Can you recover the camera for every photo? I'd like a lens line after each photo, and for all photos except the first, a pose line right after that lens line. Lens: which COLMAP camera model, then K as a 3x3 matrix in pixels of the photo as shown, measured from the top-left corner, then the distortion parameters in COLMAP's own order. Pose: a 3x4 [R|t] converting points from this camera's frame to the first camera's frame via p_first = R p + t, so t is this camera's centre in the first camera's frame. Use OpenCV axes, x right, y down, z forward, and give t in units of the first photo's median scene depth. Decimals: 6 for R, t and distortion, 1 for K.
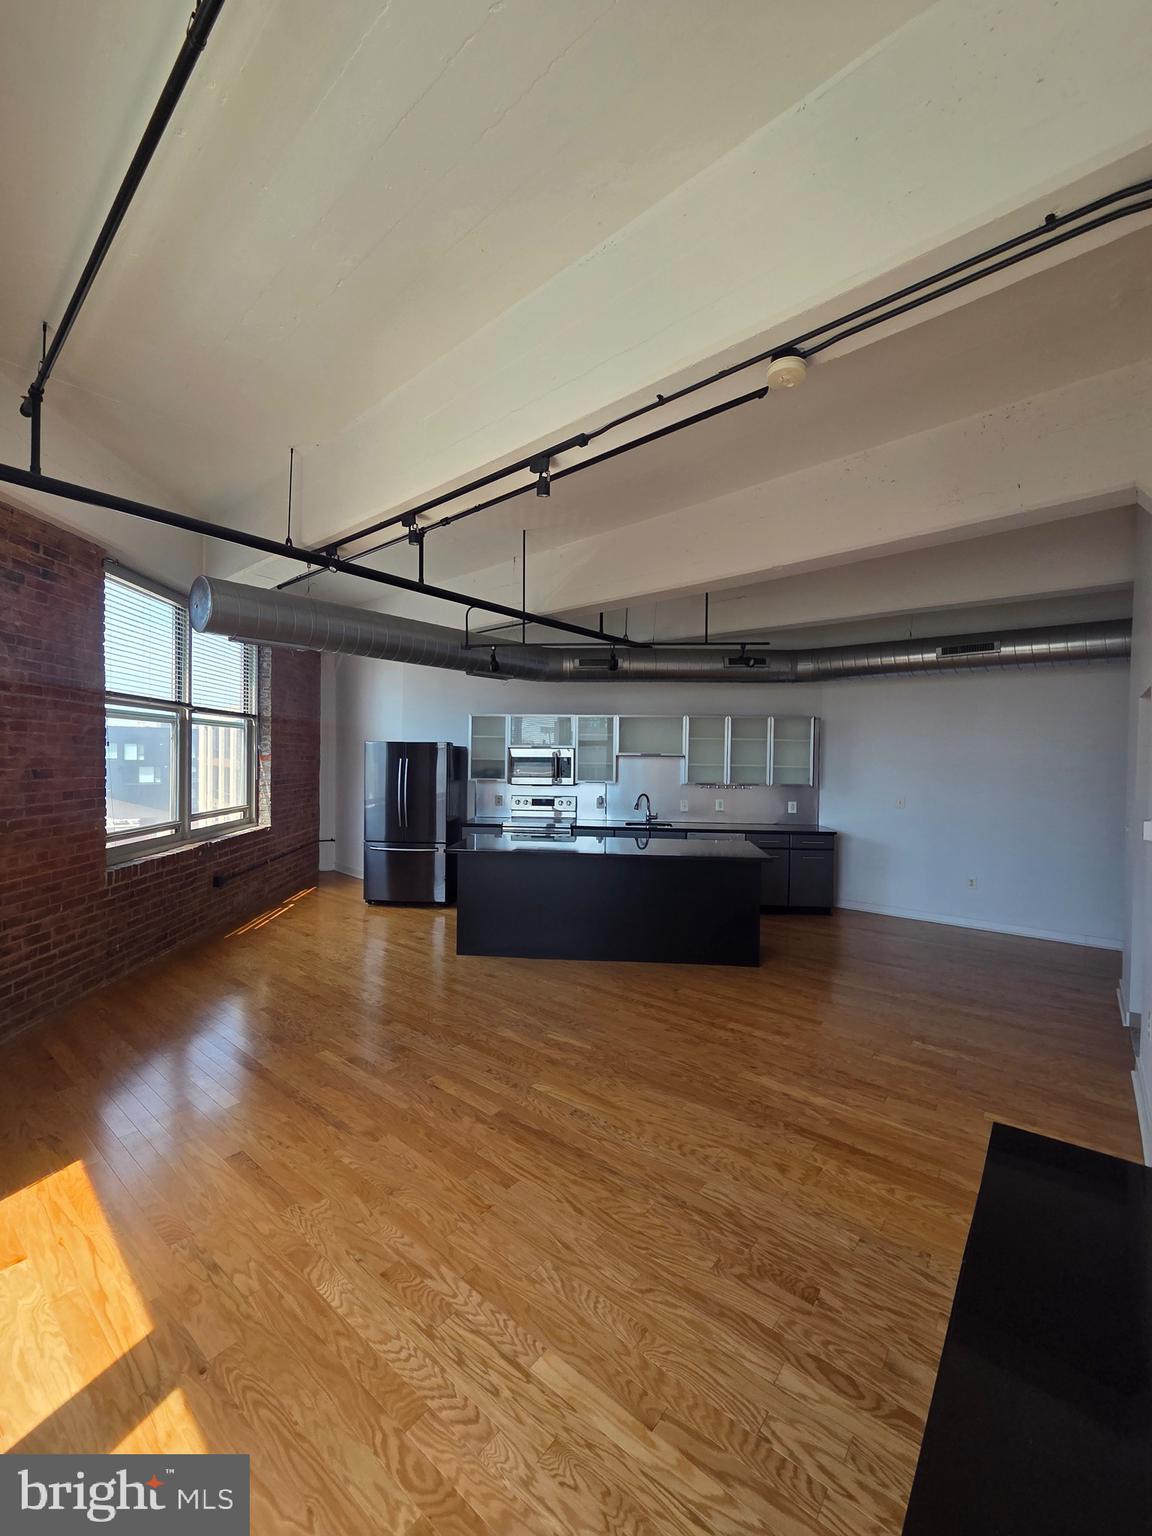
lens RADIAL K [[617.5, 0, 577.5], [0, 617.5, 765.7], [0, 0, 1]] dist [-0.001234, -0.000020]
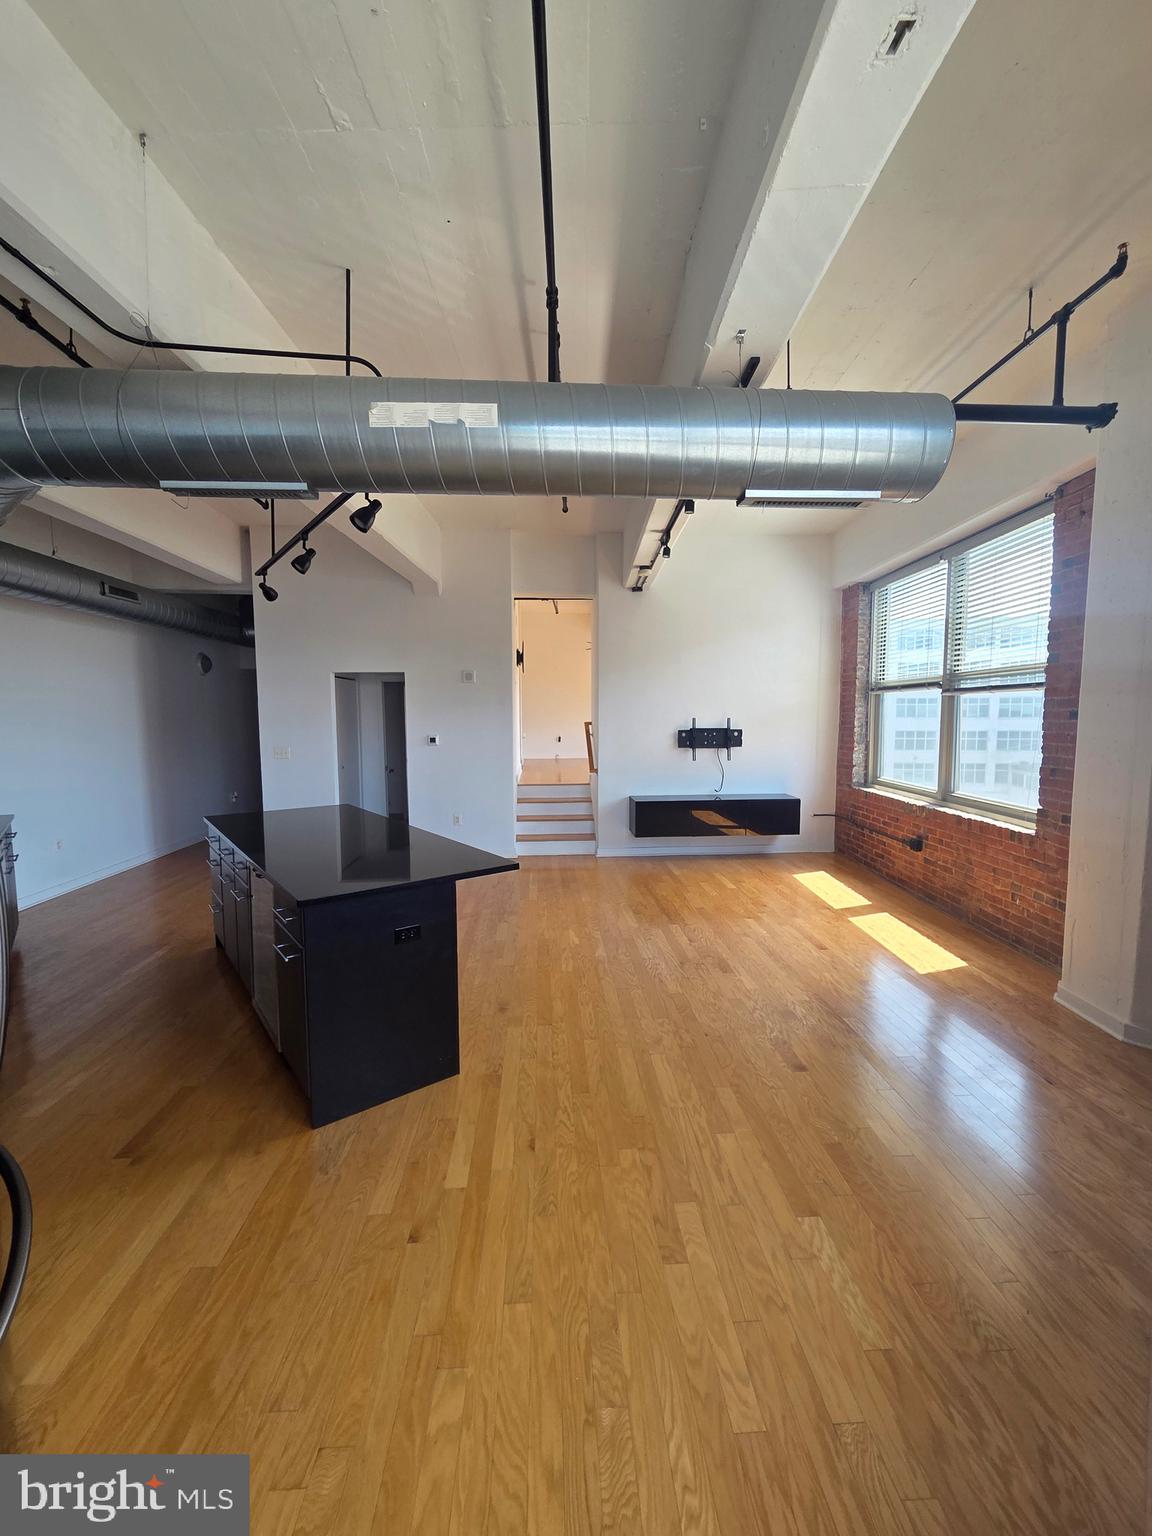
lens RADIAL K [[617.5, 0, 577.5], [0, 617.5, 765.7], [0, 0, 1]] dist [-0.001234, -0.000020]
pose [[-0.664762, -0.064017, 0.744307, -1.298050], [0.014776, 0.995000, 0.098775, -0.029091], [-0.746909, 0.076660, -0.660493, 2.512737]]
